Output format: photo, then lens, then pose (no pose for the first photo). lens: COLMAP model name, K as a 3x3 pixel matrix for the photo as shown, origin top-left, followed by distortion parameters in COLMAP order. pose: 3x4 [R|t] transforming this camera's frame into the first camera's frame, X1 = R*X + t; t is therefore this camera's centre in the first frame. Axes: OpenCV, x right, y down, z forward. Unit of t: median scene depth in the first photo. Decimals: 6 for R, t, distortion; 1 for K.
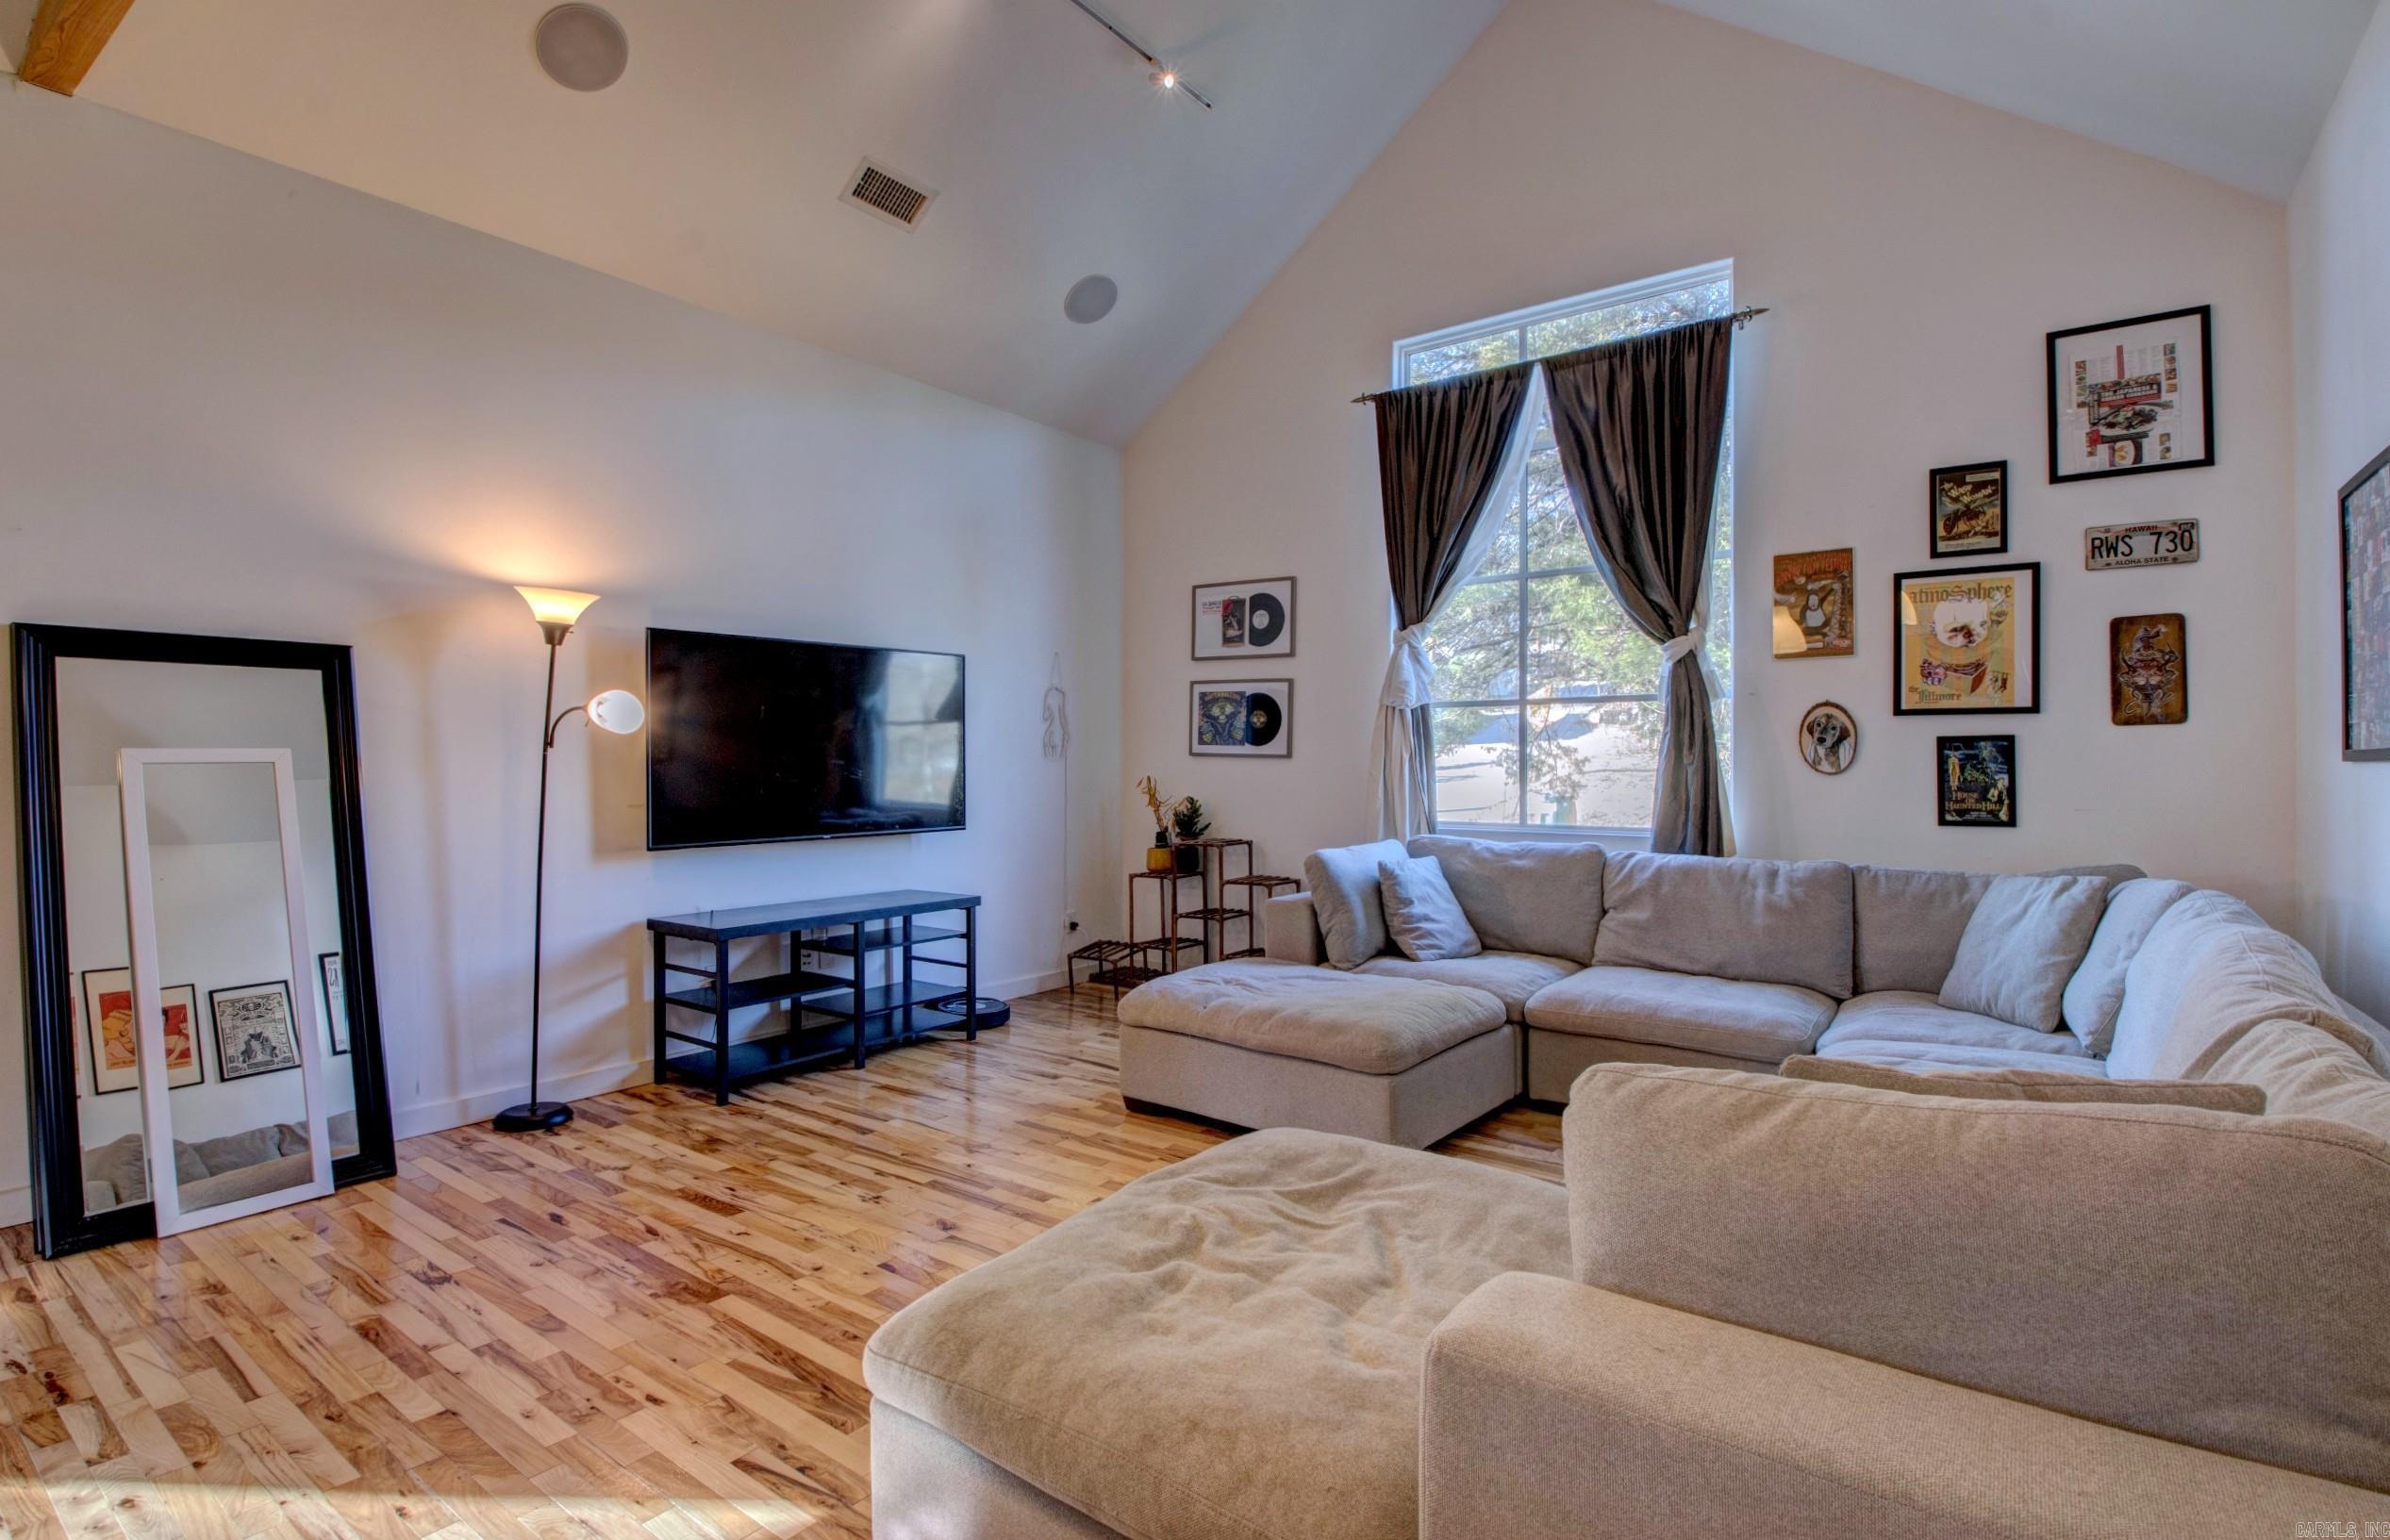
lens RADIAL K [[1121.1, 0, 1194.6], [0, 1121.1, 763.7], [0, 0, 1]] dist [0.000250, -0.015116]
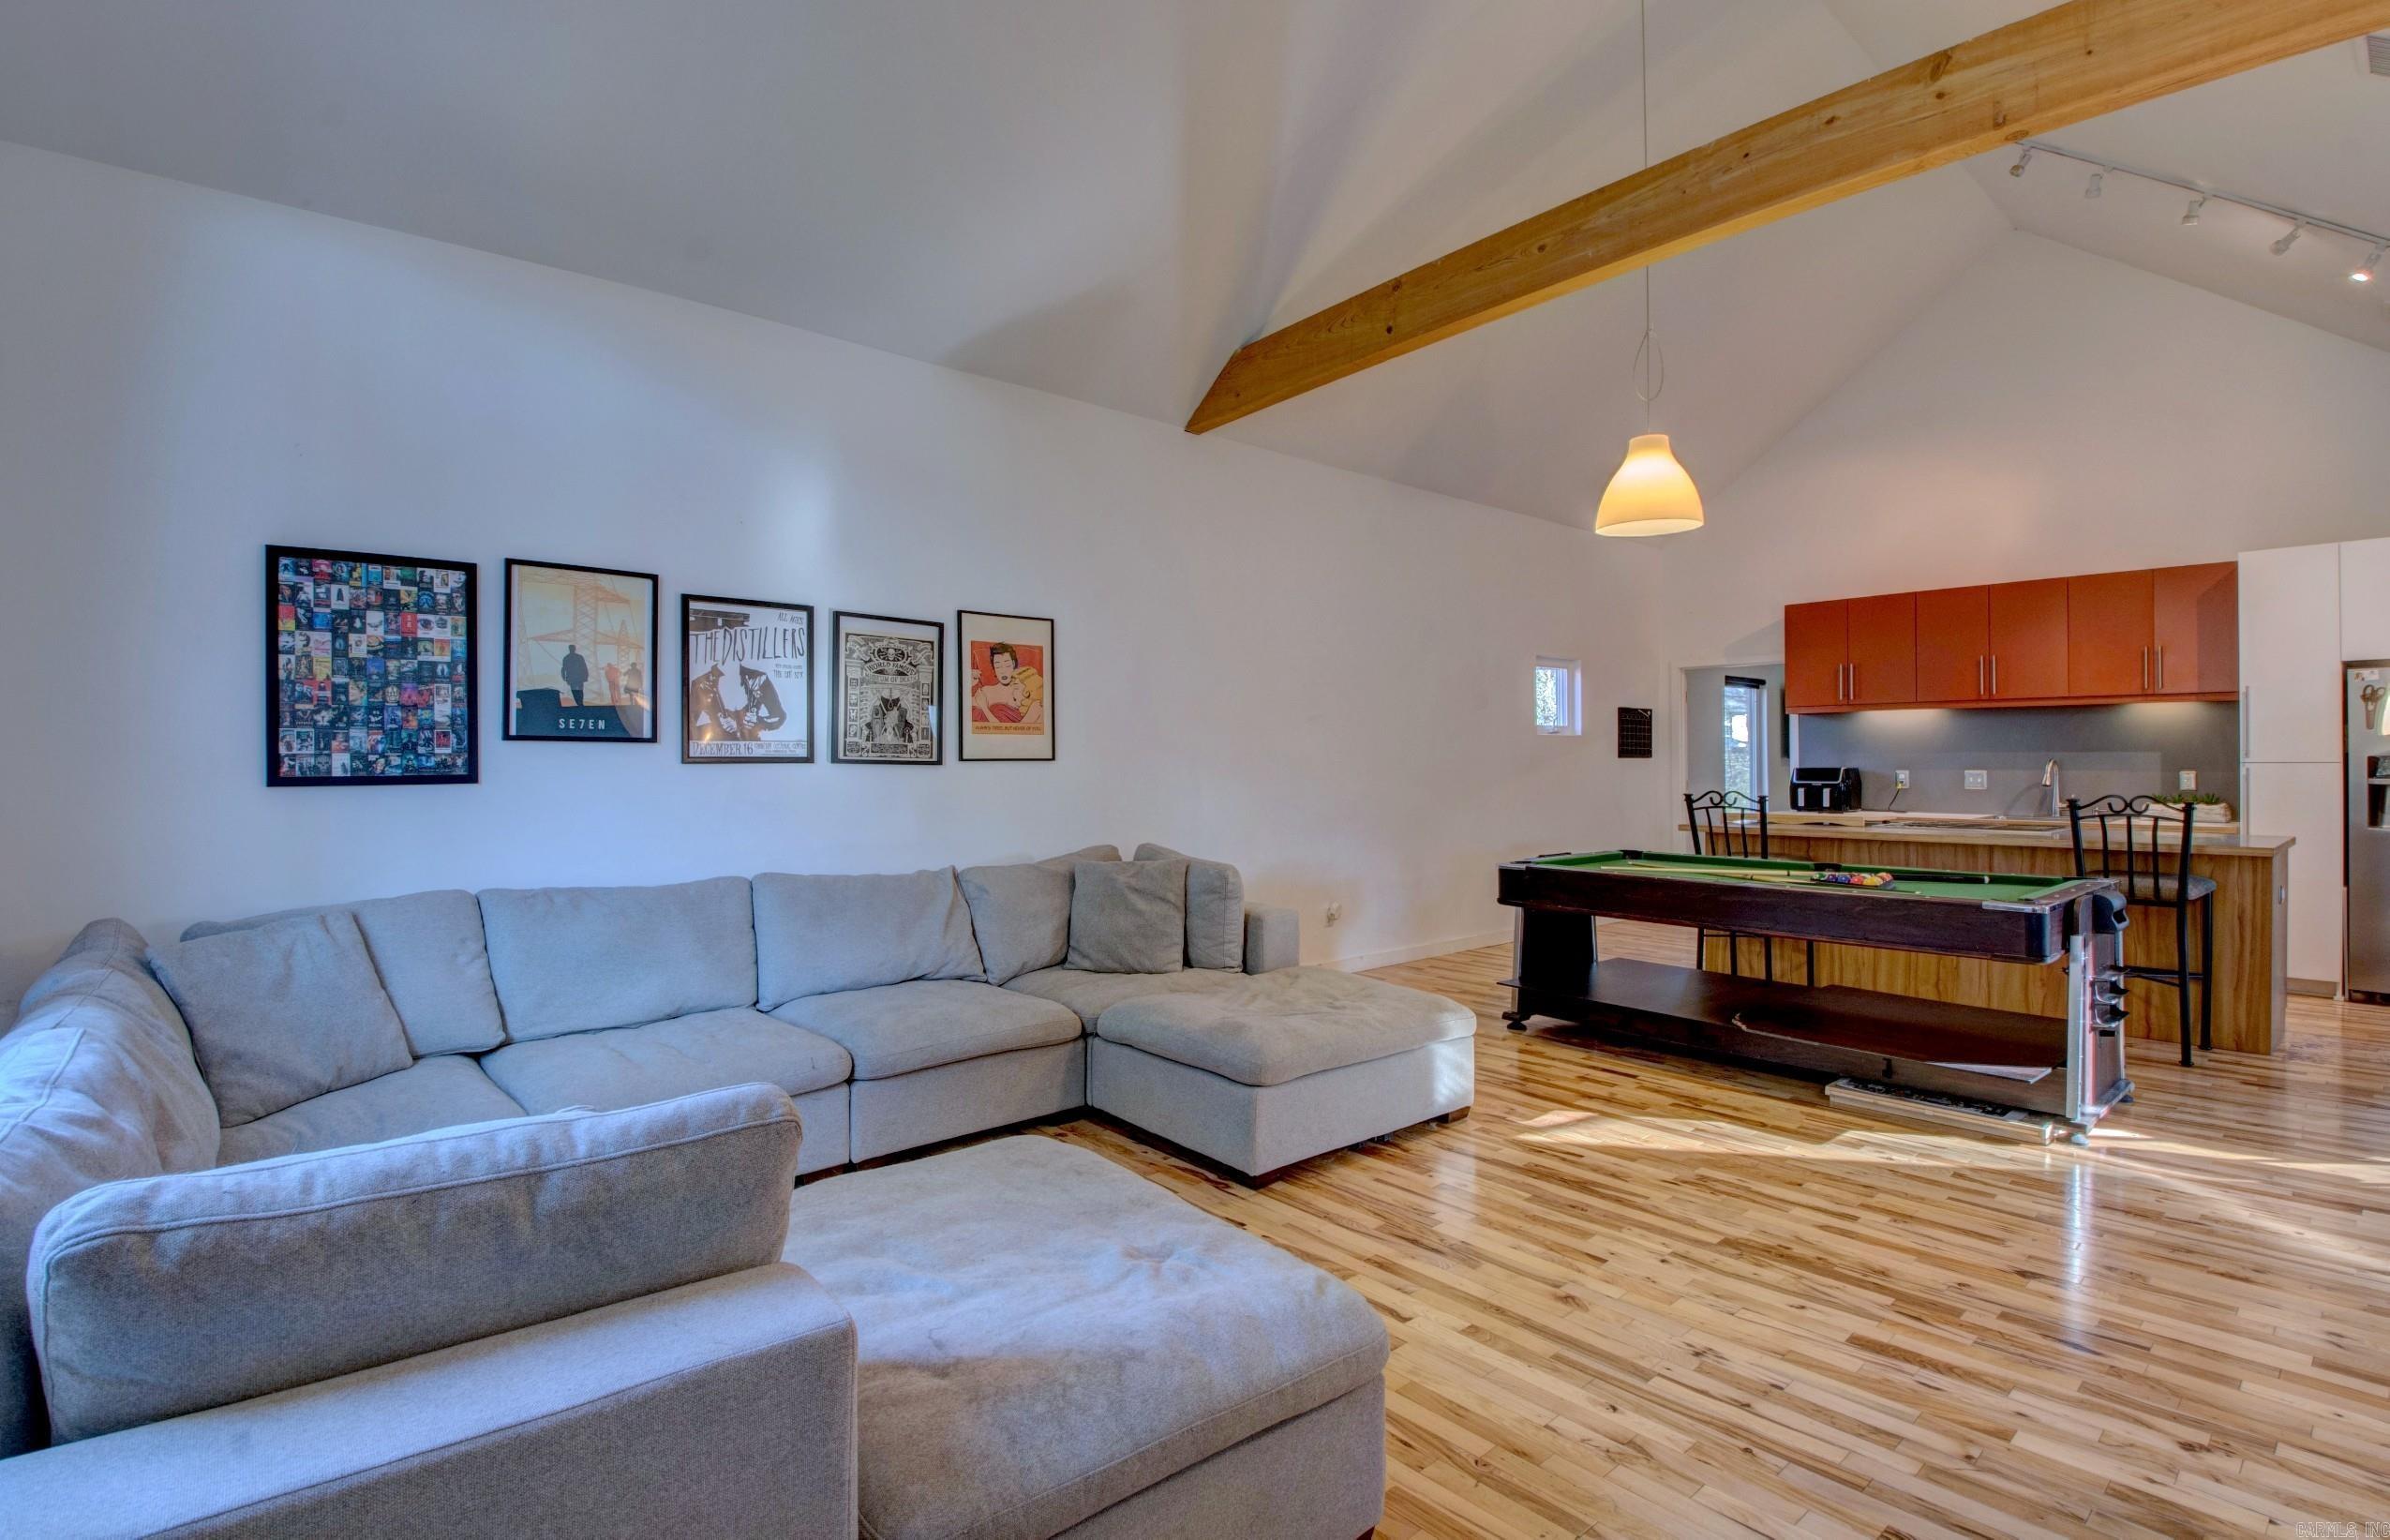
lens RADIAL K [[1121.2, 0, 1190.7], [0, 1121.2, 743.4], [0, 0, 1]] dist [0.000250, -0.015116]
pose [[-0.977329, 0.009595, 0.211508, -0.087383], [0.005598, 0.999794, -0.019486, -0.014934], [-0.211652, -0.017861, -0.977182, 1.461555]]
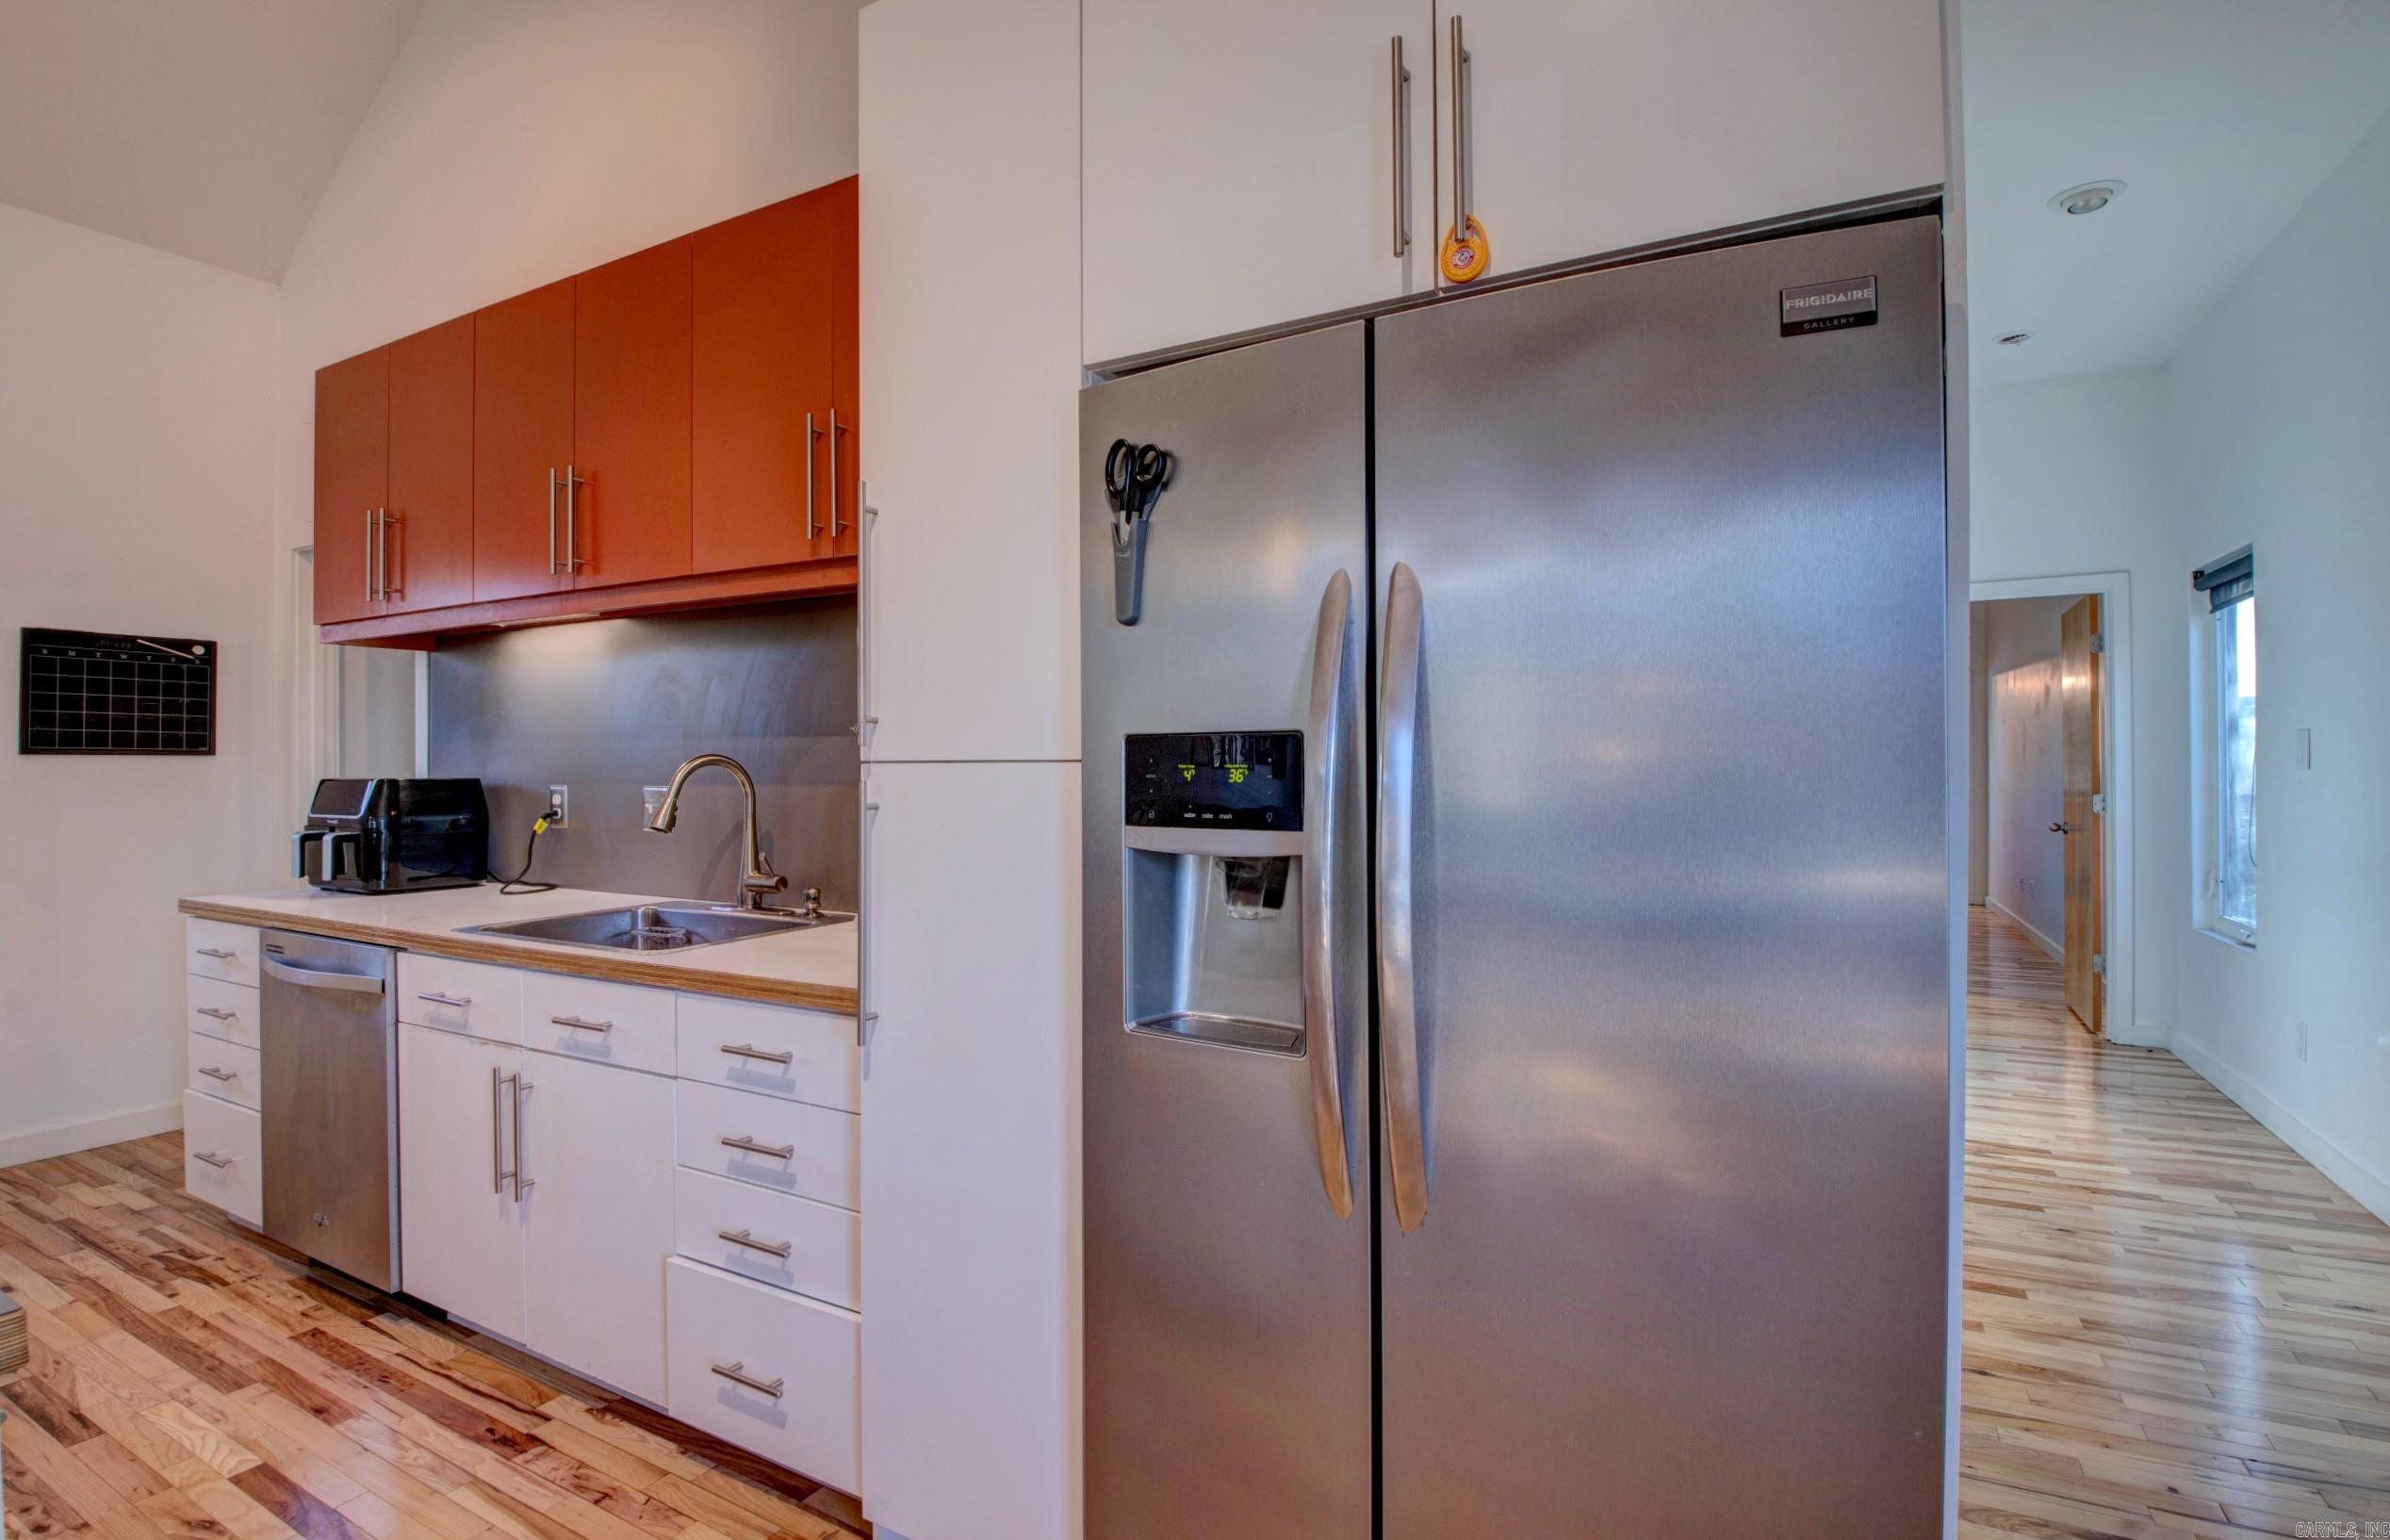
lens RADIAL K [[1121.2, 0, 1171.2], [0, 1121.2, 766.5], [0, 0, 1]] dist [0.000250, -0.015116]
pose [[-0.992119, 0.004100, -0.125228, -1.265541], [0.004320, 0.999990, -0.001482, -0.008576], [0.125221, -0.002011, -0.992127, 0.076928]]
